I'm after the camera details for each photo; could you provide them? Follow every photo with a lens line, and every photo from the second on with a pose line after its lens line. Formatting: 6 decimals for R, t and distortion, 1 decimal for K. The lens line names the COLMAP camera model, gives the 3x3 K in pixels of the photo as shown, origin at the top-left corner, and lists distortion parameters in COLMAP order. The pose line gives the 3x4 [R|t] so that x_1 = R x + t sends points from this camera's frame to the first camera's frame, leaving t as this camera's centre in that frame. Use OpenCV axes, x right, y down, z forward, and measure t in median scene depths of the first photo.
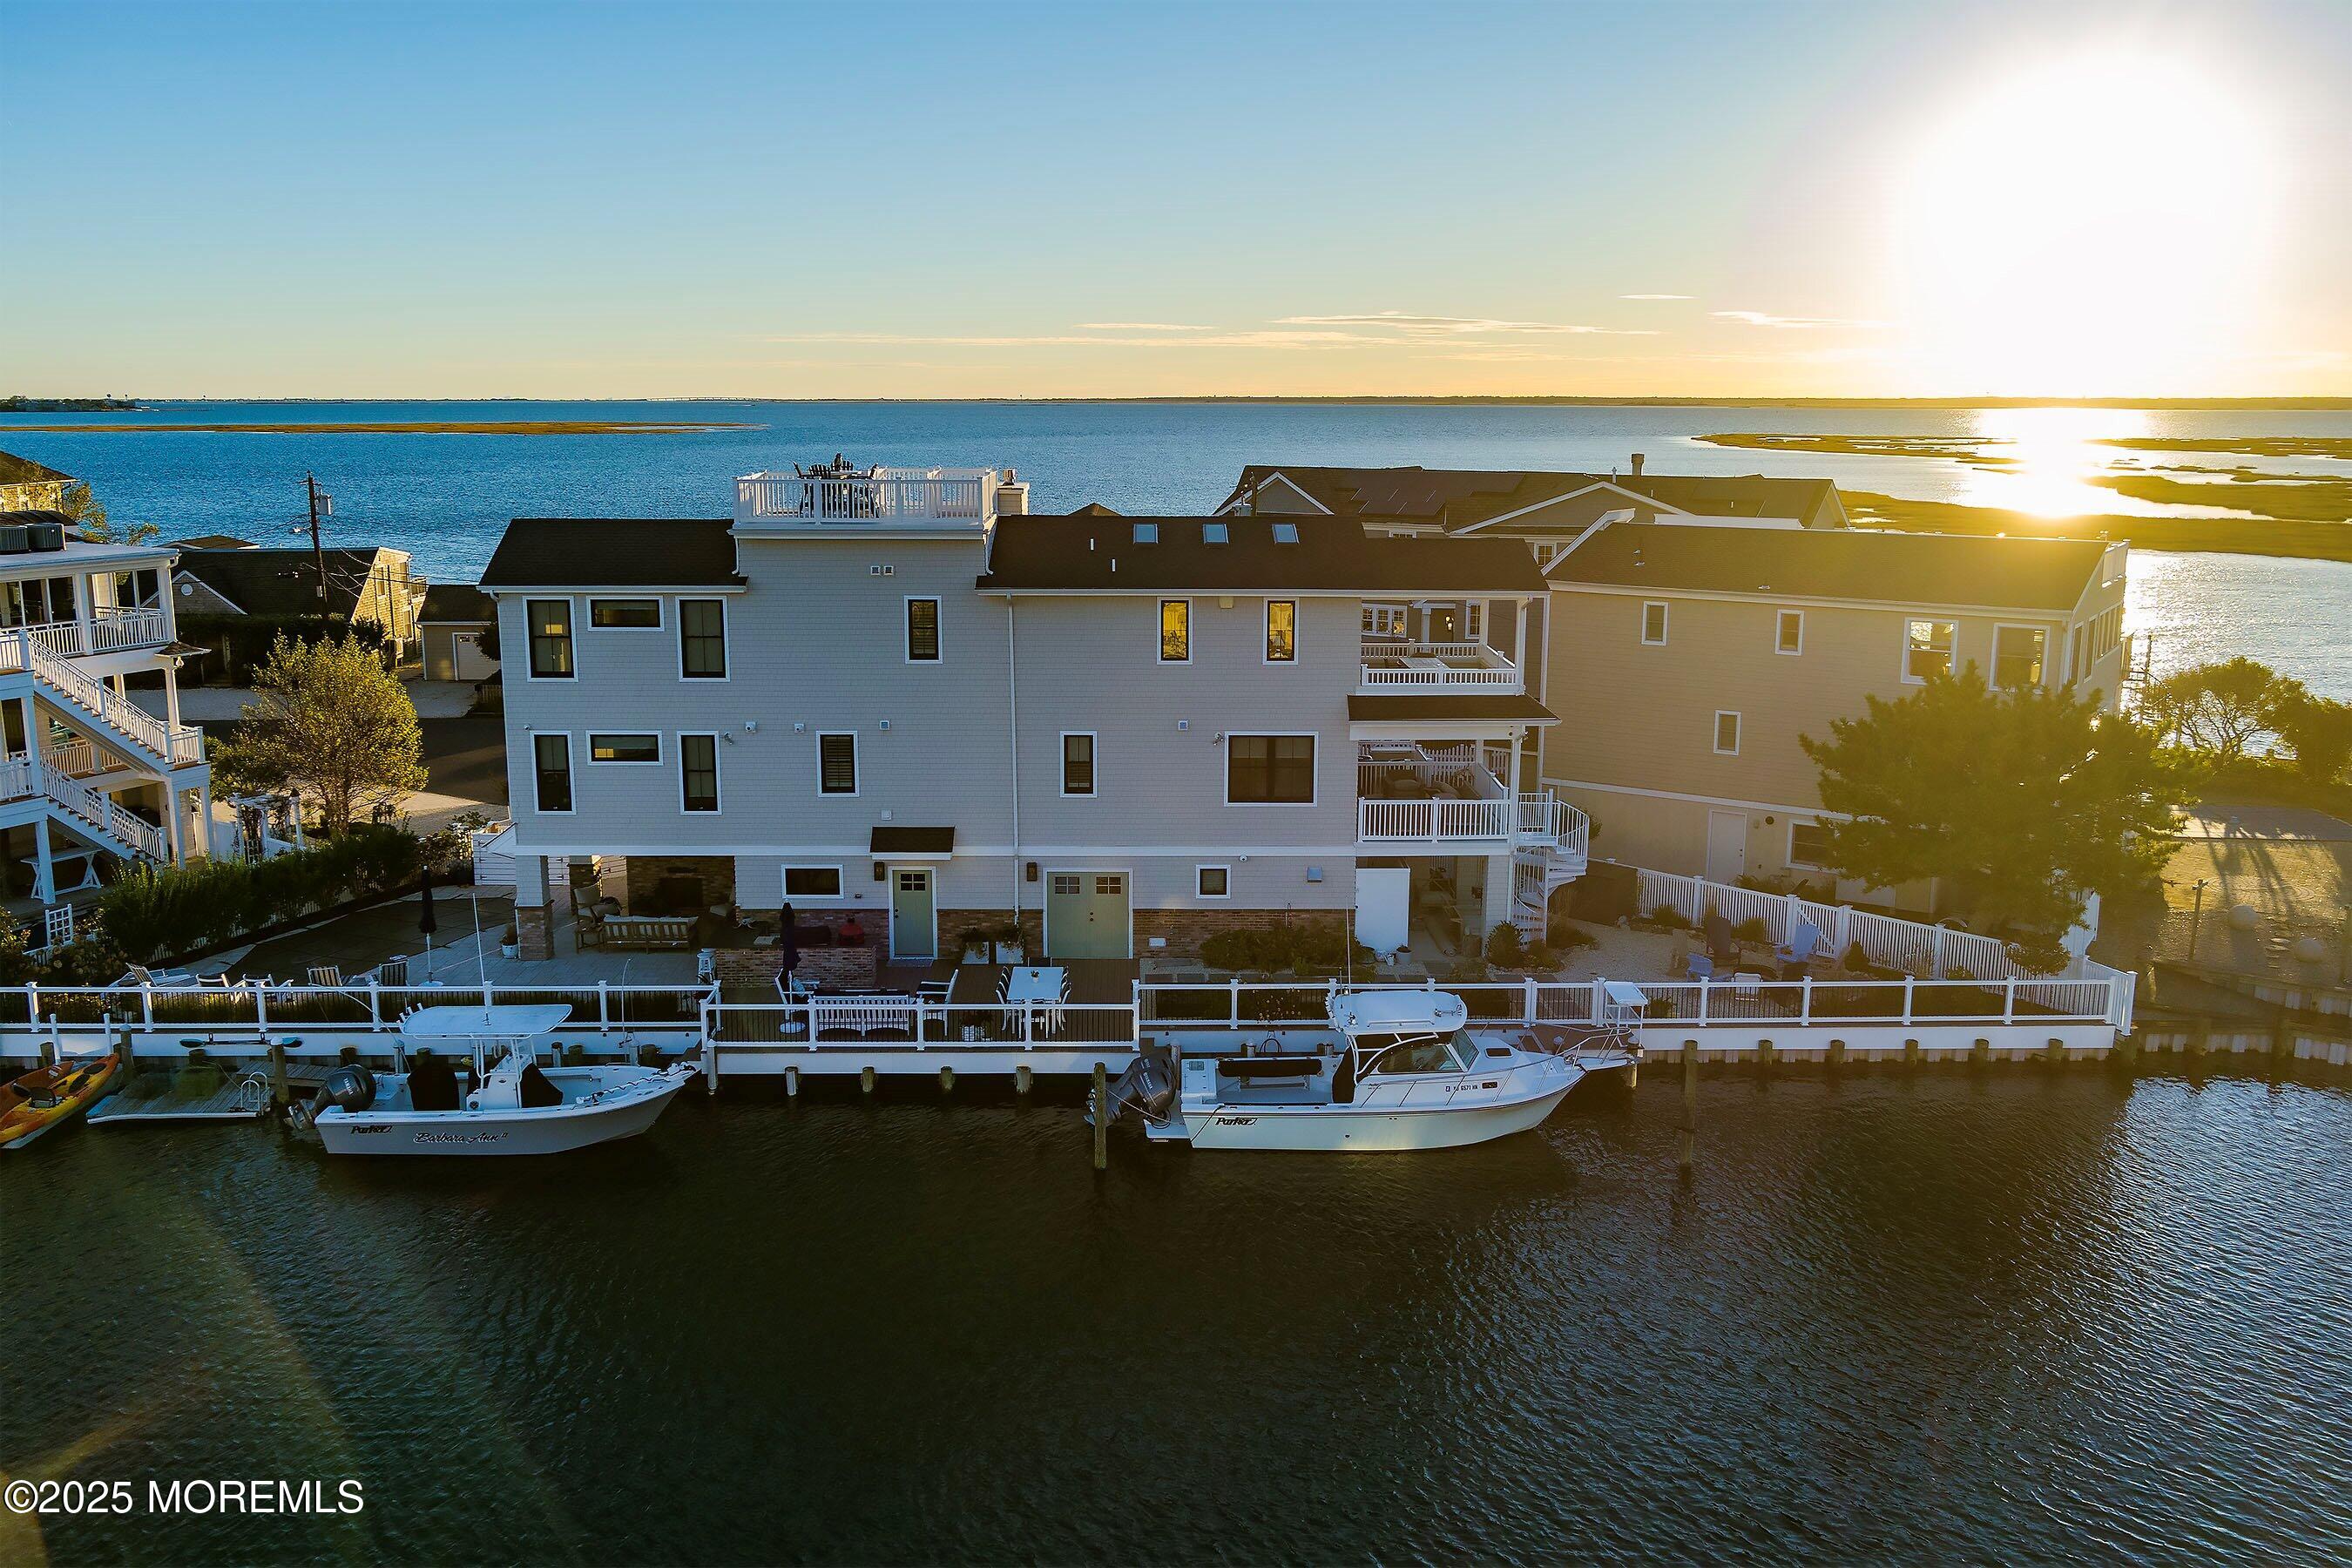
lens RADIAL K [[2017.6, 0, 1176.0], [0, 2017.6, 784.0], [0, 0, 1]] dist [-0.009270, -0.005816]
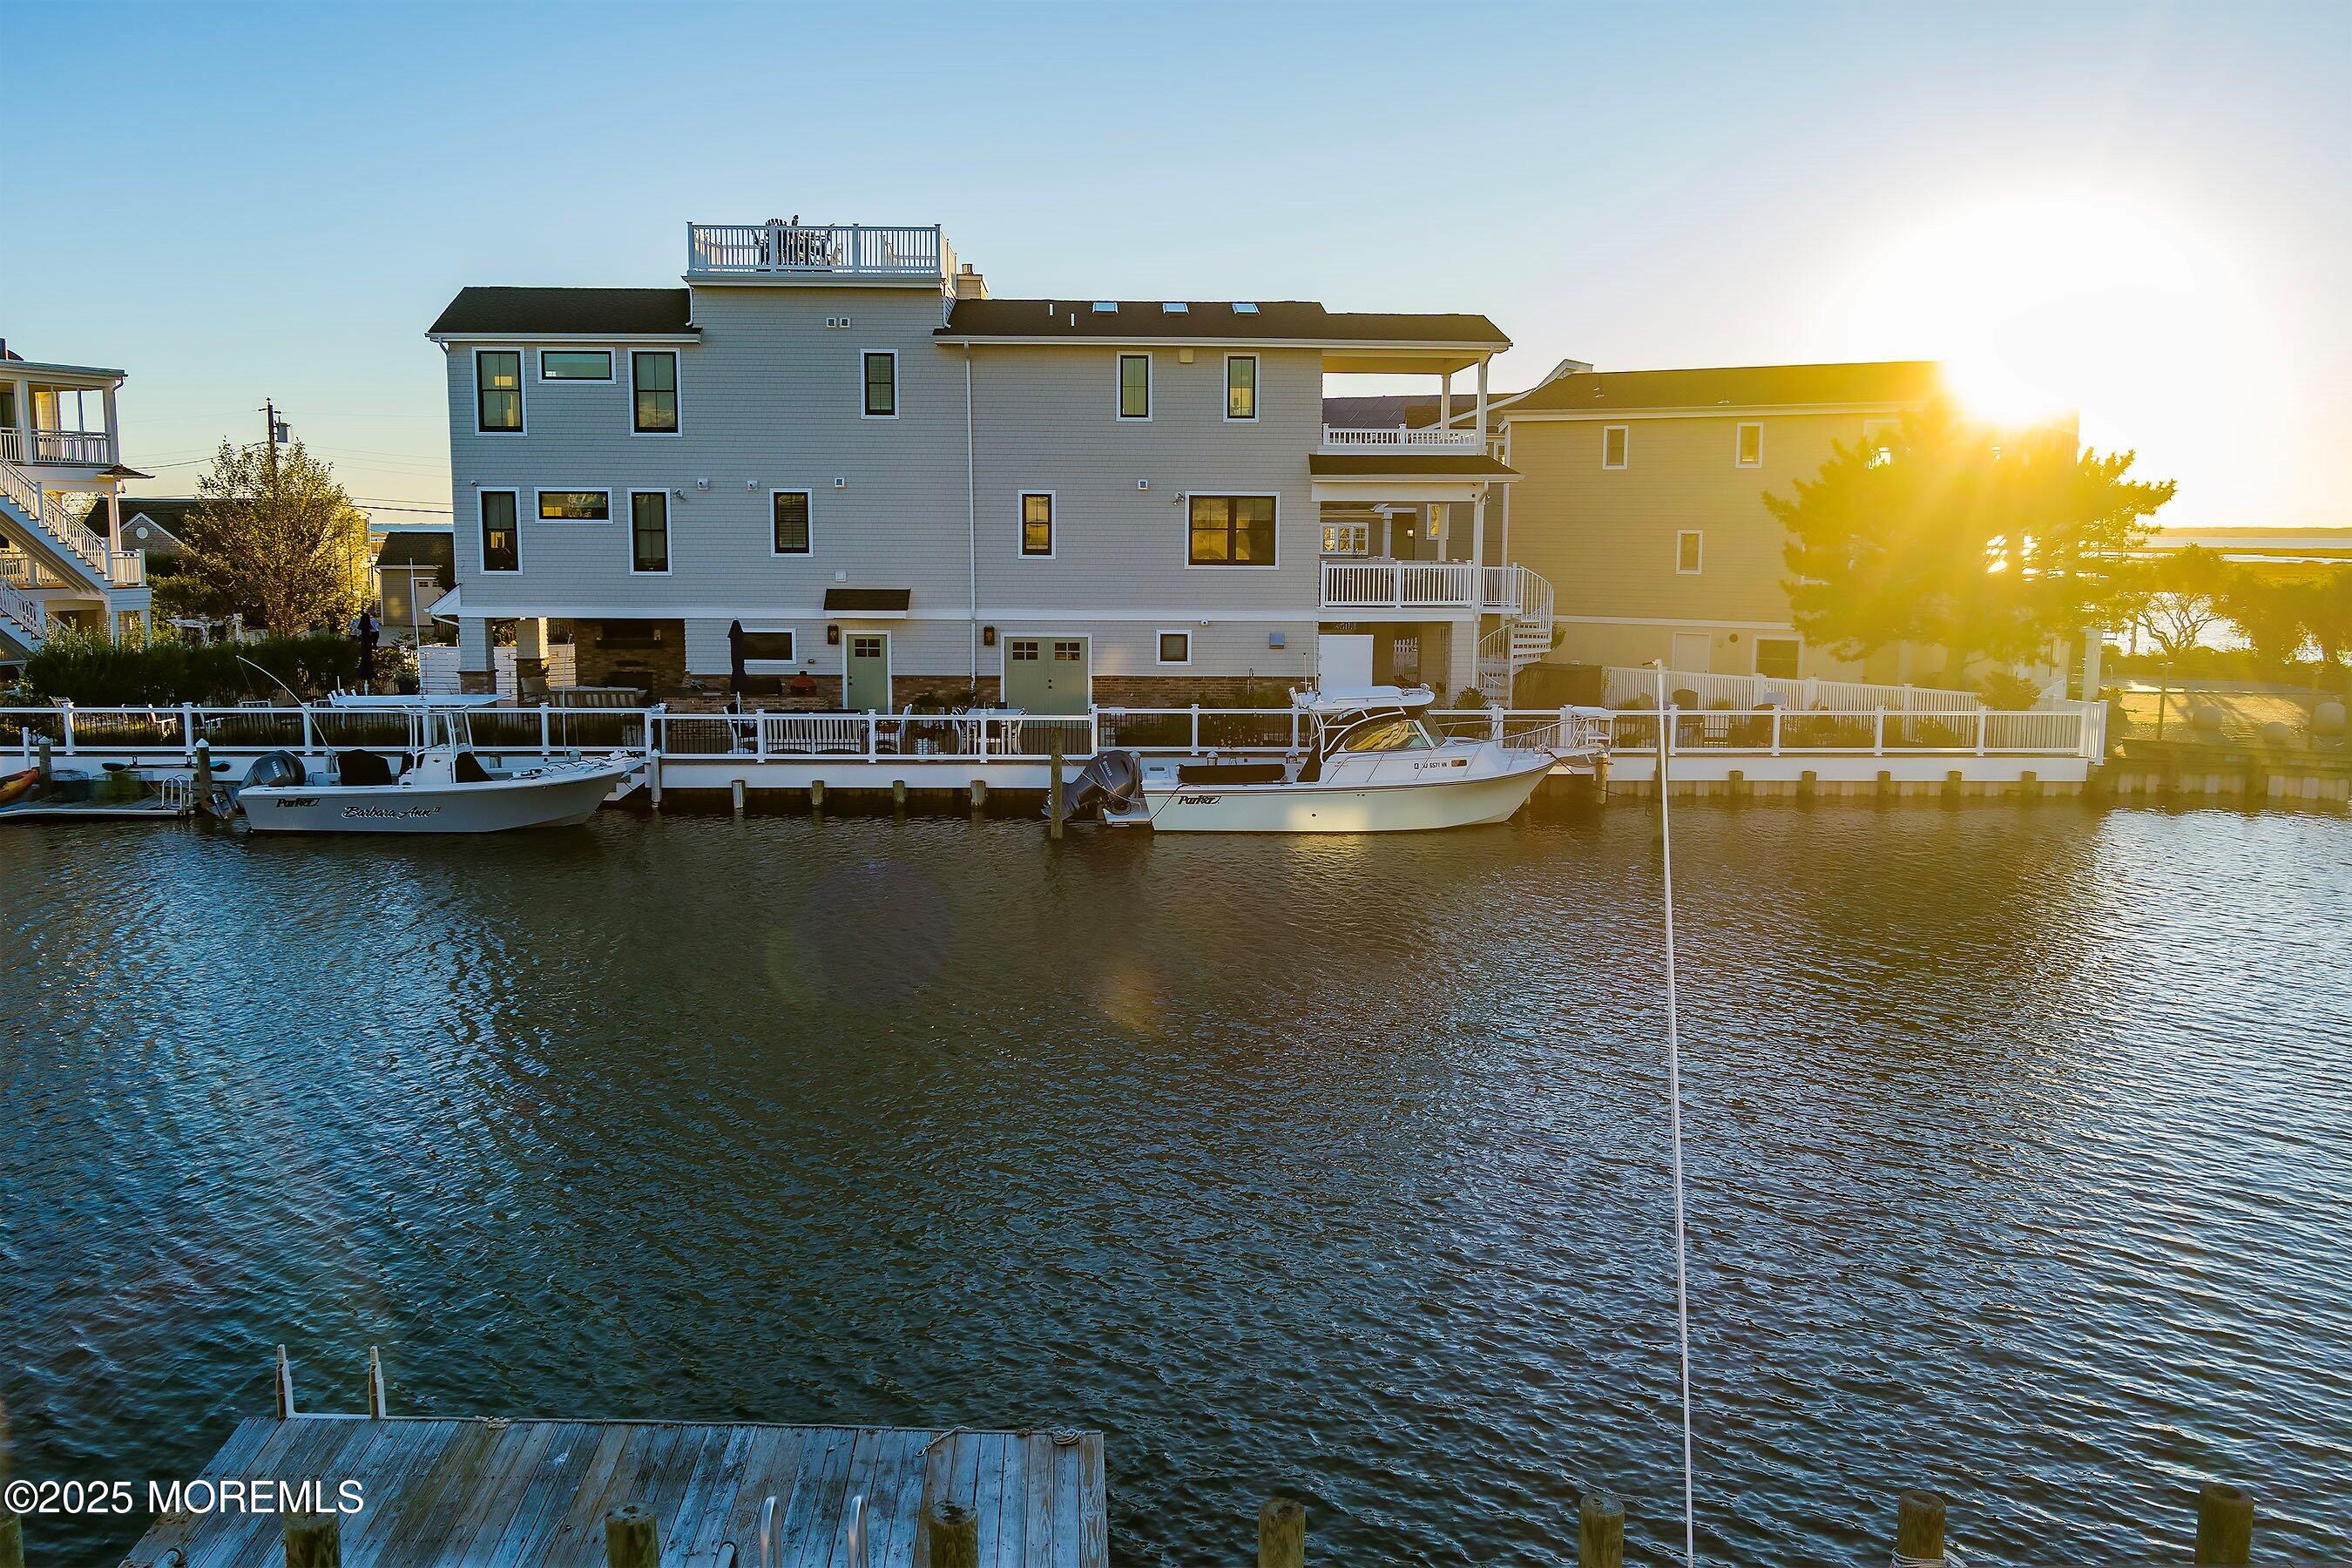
lens RADIAL K [[1993.8, 0, 1186.8], [0, 1993.8, 790.0], [0, 0, 1]] dist [-0.012657, 0.001185]
pose [[0.999741, -0.001799, 0.022696, 0.002613], [0.003264, 0.997900, -0.064692, 0.184710], [-0.022532, 0.064749, 0.997647, 0.035884]]
